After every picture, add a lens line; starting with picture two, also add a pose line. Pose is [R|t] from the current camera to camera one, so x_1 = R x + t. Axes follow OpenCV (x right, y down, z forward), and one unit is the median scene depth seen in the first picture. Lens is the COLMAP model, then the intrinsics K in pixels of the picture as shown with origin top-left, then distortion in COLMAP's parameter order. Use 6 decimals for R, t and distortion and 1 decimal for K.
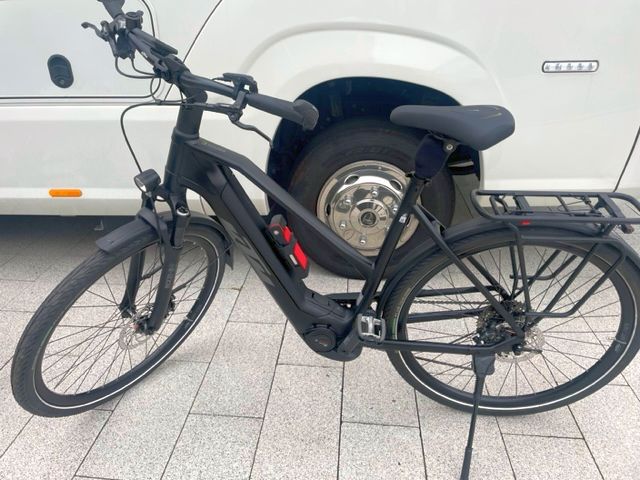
lens RADIAL K [[494.2, 0, 320.0], [0, 494.2, 240.0], [0, 0, 1]] dist [0.009006, 0.003253]
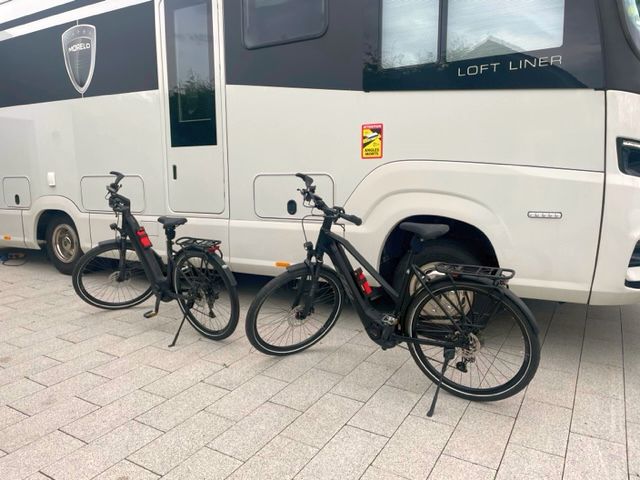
lens RADIAL K [[490.9, 0, 320.0], [0, 490.9, 240.0], [0, 0, 1]] dist [-0.005699, -0.010383]
pose [[0.902875, 0.064776, -0.424996, 0.732390], [-0.184429, 0.951353, -0.246805, 0.436094], [0.388334, 0.301216, 0.870899, -1.119774]]
